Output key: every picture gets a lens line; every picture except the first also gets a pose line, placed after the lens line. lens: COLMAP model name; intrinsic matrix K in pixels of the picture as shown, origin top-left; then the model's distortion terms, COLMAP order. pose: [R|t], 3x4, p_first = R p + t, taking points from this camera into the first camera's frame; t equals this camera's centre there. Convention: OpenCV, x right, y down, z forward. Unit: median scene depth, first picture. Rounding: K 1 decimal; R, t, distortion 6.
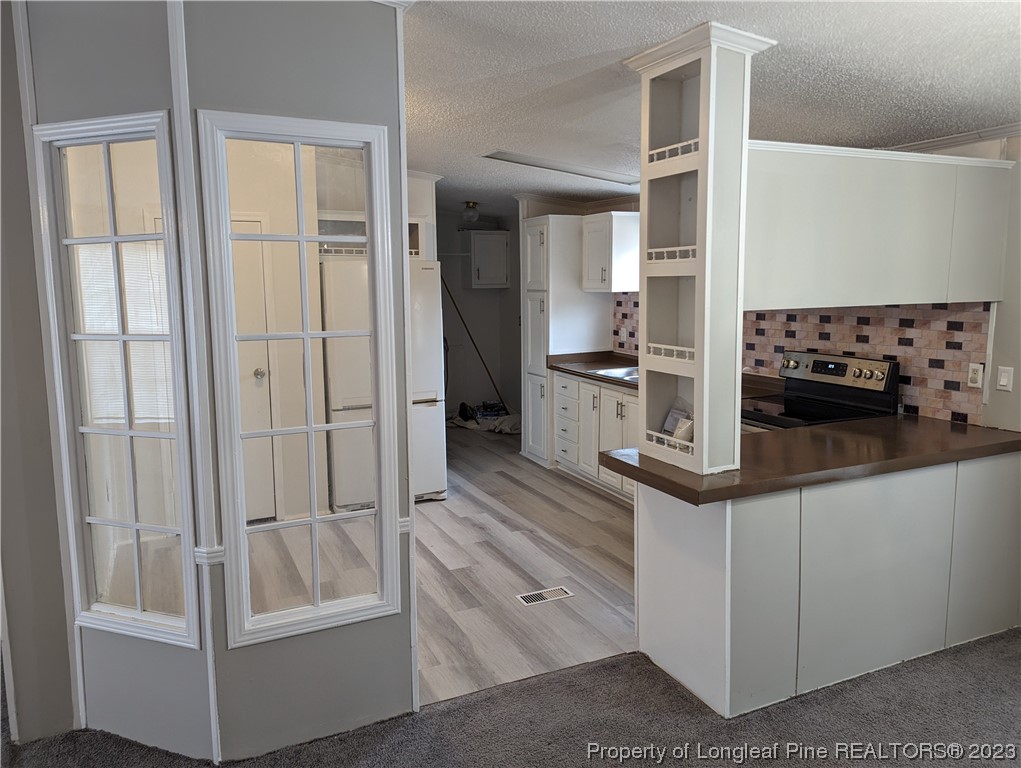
lens RADIAL K [[754.2, 0, 519.3], [0, 754.2, 385.2], [0, 0, 1]] dist [0.112934, -0.116664]
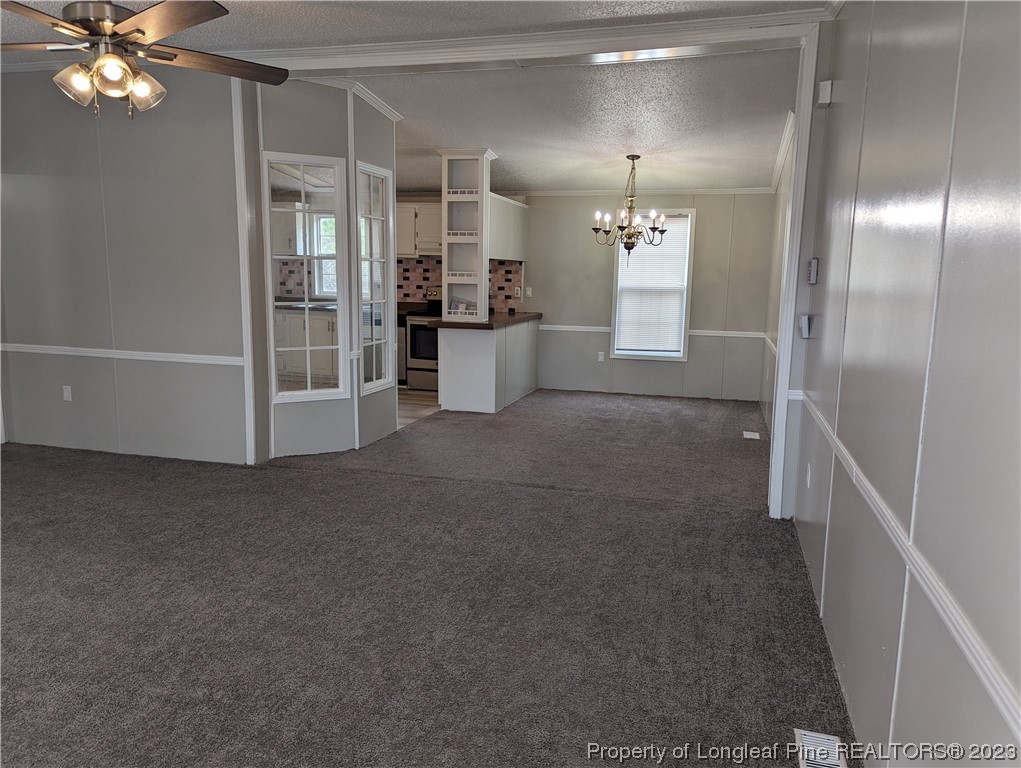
lens RADIAL K [[754.2, 0, 519.3], [0, 754.2, 385.2], [0, 0, 1]] dist [0.112934, -0.116664]
pose [[0.656157, -0.089826, 0.749259, -1.093080], [0.082436, 0.995480, 0.047152, 0.150307], [-0.750108, 0.030827, 0.660597, -0.519587]]
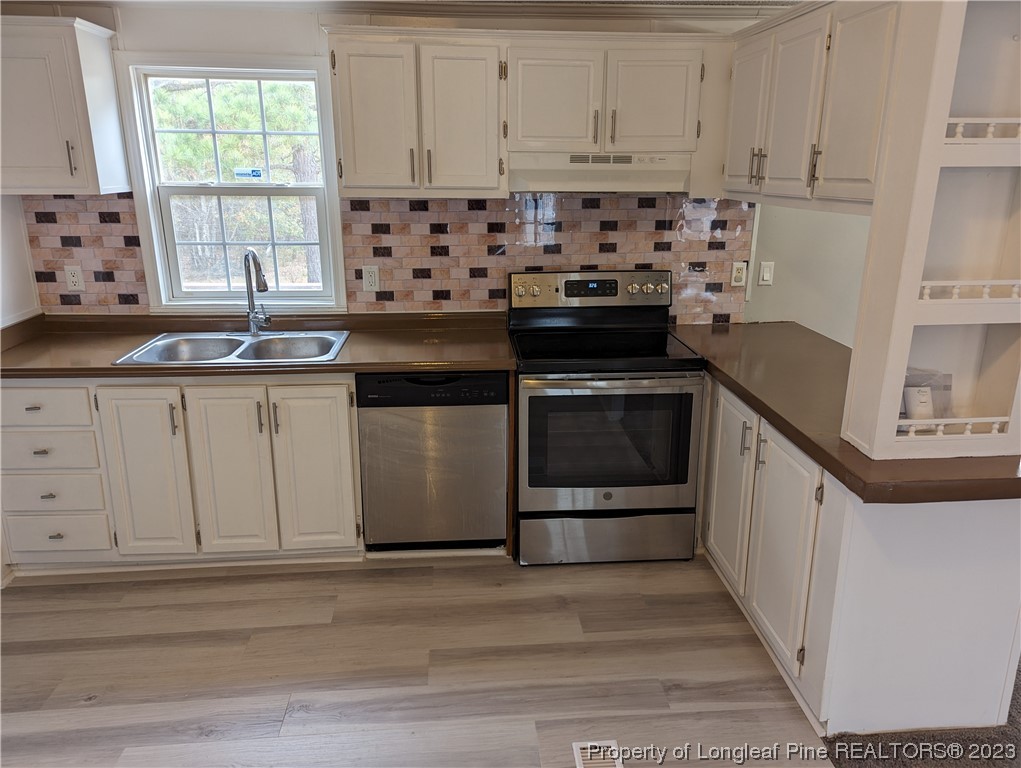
lens RADIAL K [[754.2, 0, 519.3], [0, 754.2, 385.2], [0, 0, 1]] dist [0.112934, -0.116664]
pose [[0.345560, -0.241053, 0.906908, -0.381305], [0.129604, 0.969442, 0.208292, -0.101145], [-0.929404, 0.045561, 0.366241, 0.800325]]
